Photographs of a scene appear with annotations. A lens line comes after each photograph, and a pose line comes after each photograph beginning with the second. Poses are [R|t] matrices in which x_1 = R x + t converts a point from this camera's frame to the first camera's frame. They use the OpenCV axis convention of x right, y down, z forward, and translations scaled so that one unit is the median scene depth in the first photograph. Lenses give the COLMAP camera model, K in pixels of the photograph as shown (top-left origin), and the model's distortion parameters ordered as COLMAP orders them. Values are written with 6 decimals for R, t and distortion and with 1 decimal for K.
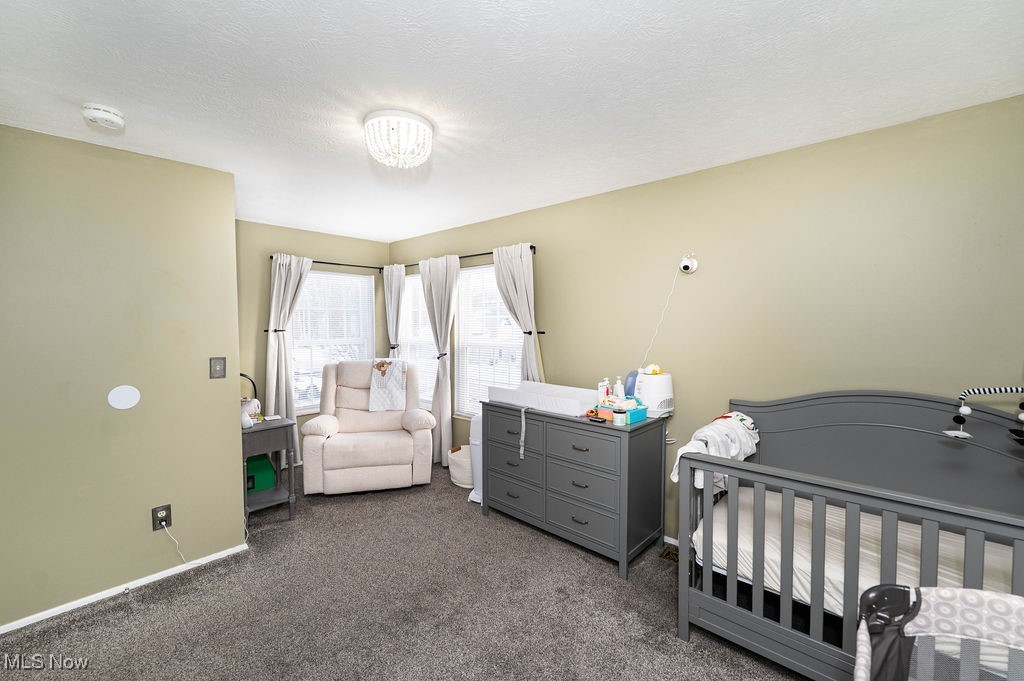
lens RADIAL K [[409.1, 0, 513.0], [0, 409.1, 338.9], [0, 0, 1]] dist [-0.000030, -0.000022]
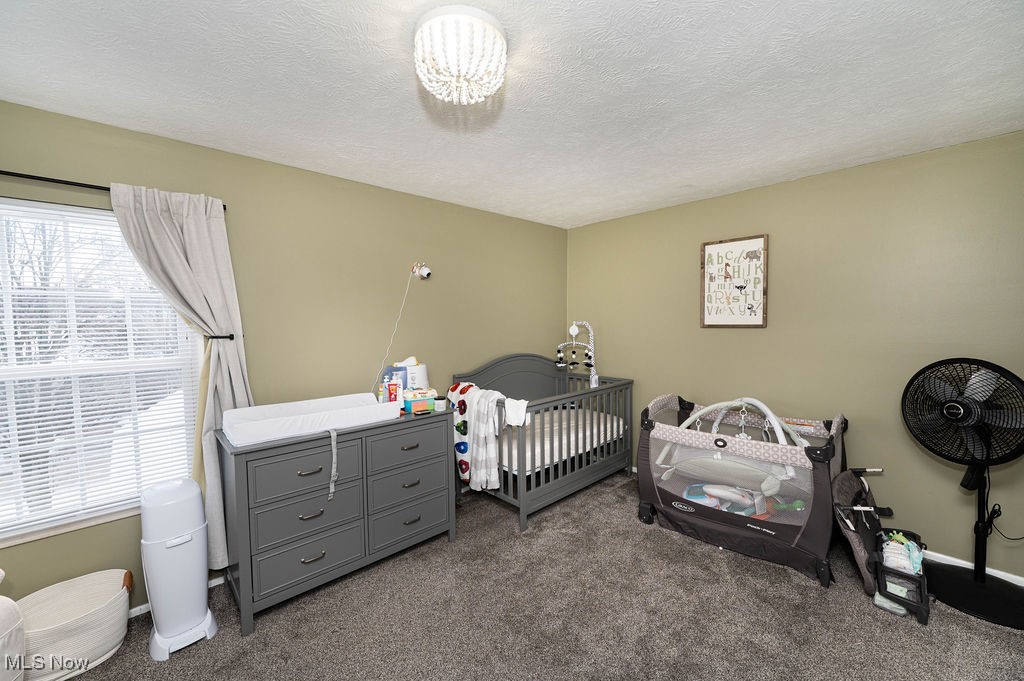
lens RADIAL K [[415.0, 0, 507.3], [0, 415.0, 344.1], [0, 0, 1]] dist [-0.000636, -0.000356]
pose [[0.086989, -0.055467, 0.994664, -0.712287], [0.051729, 0.997353, 0.051093, -0.017698], [-0.994865, 0.047008, 0.089628, 0.596798]]
